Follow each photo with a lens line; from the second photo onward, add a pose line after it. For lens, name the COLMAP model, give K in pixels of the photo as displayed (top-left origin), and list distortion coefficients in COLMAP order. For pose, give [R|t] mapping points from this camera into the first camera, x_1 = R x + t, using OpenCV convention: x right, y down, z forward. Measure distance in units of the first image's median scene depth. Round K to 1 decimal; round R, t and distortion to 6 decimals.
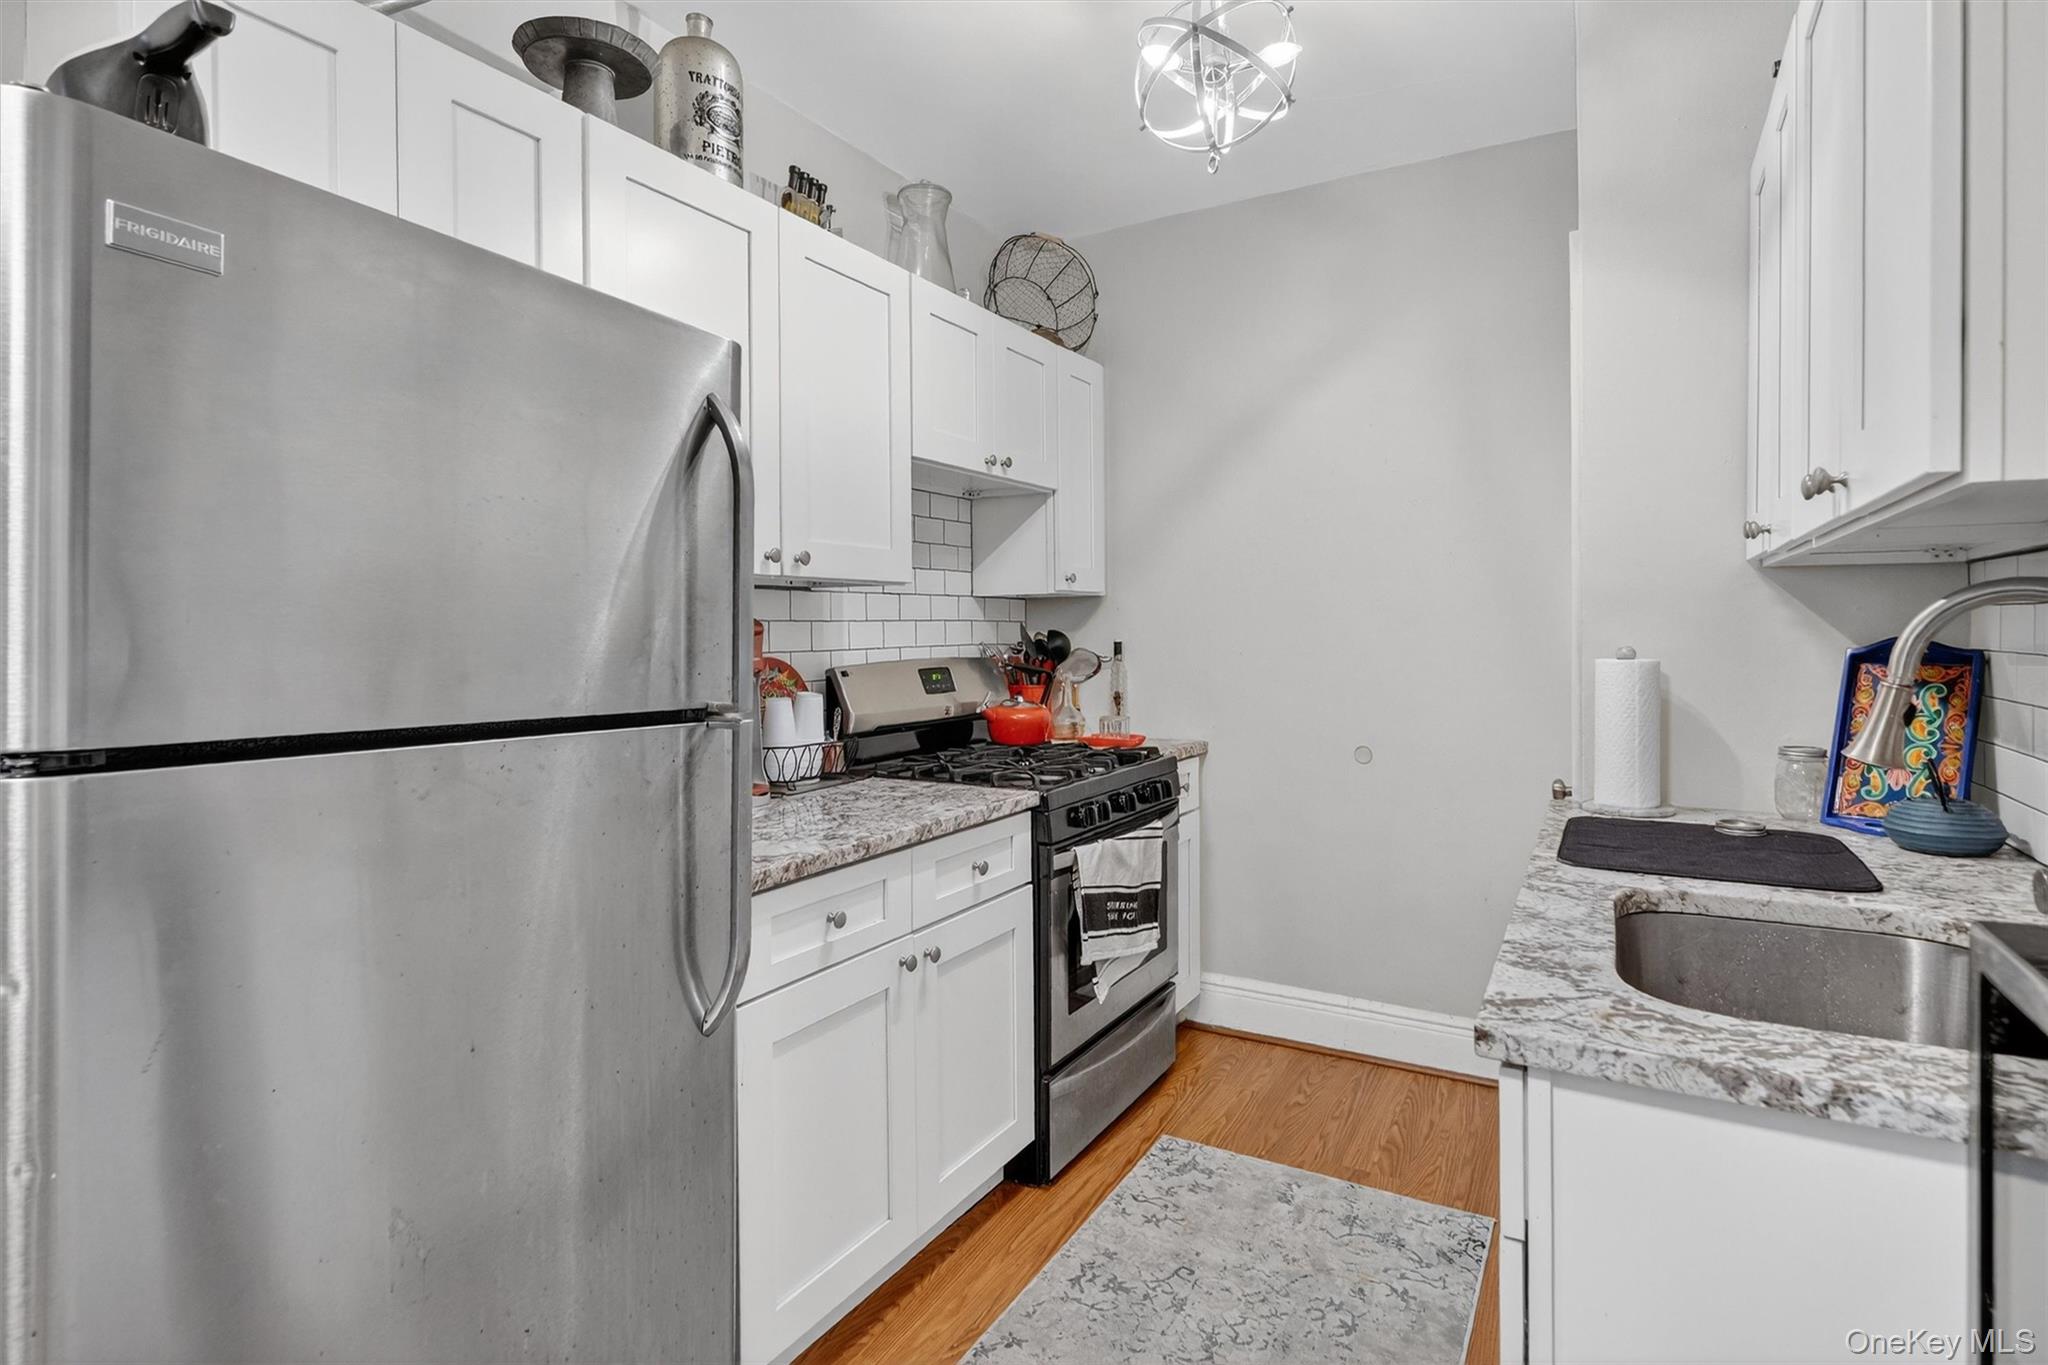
lens RADIAL K [[1046.8, 0, 998.1], [0, 1046.8, 647.9], [0, 0, 1]] dist [0.001470, -0.004770]
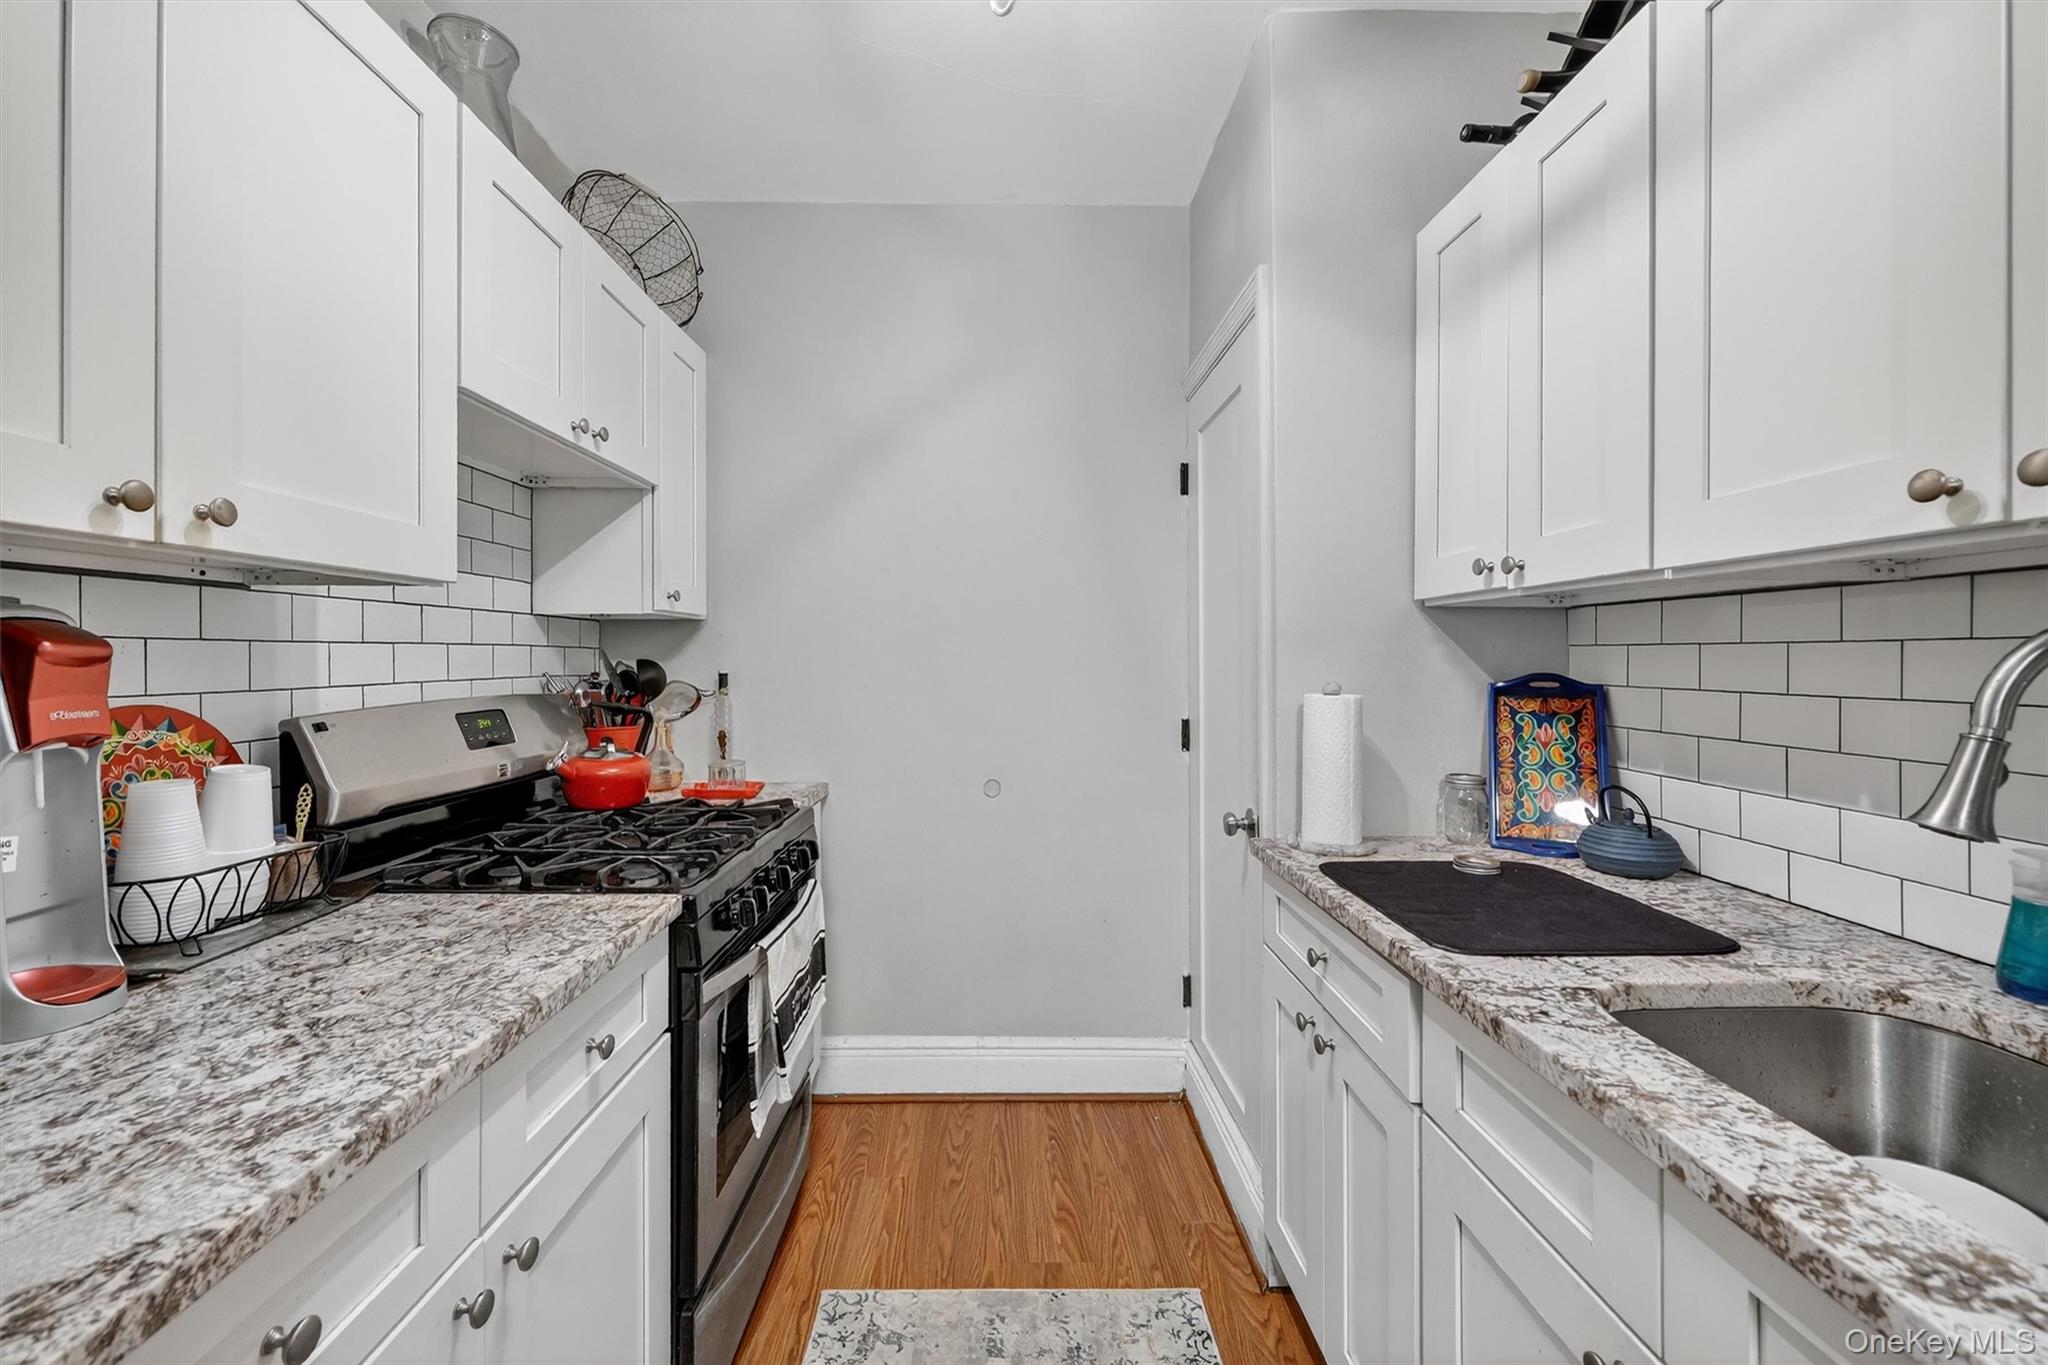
lens RADIAL K [[826.9, 0, 1002.6], [0, 826.9, 660.0], [0, 0, 1]] dist [-0.000340, -0.000490]
pose [[0.853711, 0.008409, 0.520678, -0.069094], [0.000250, 0.999863, -0.016558, -0.008064], [-0.520746, 0.014266, 0.853592, 0.453202]]
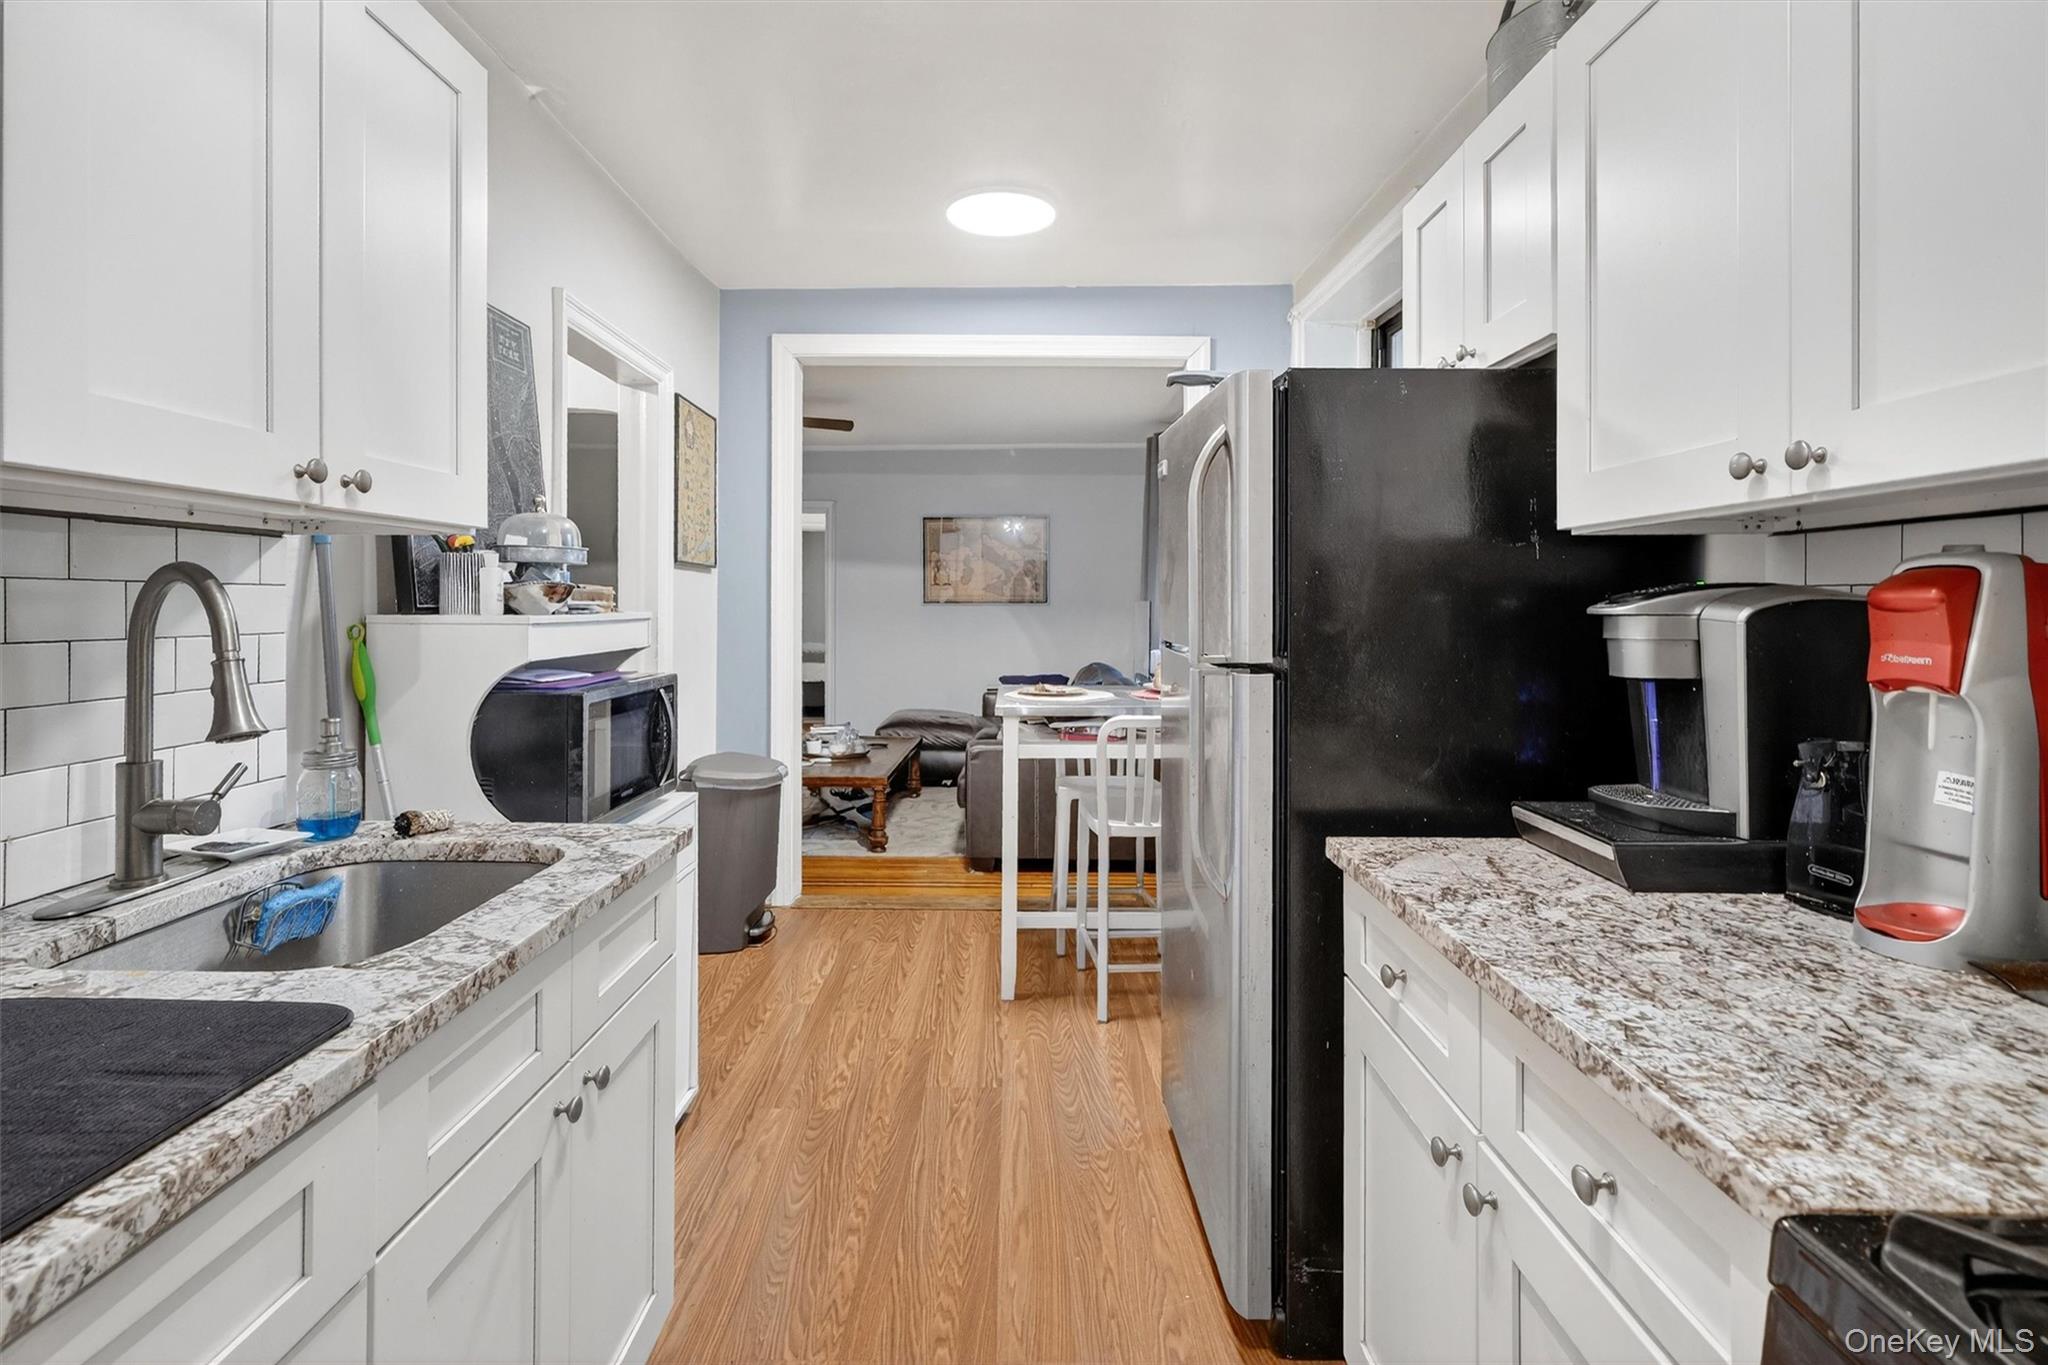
lens RADIAL K [[975.9, 0, 991.3], [0, 975.9, 604.7], [0, 0, 1]] dist [-0.001106, -0.000409]
pose [[-0.873884, 0.007329, -0.486080, 0.358782], [-0.003038, 0.999784, 0.020537, -0.022447], [0.486125, 0.019424, -0.873673, 1.183672]]
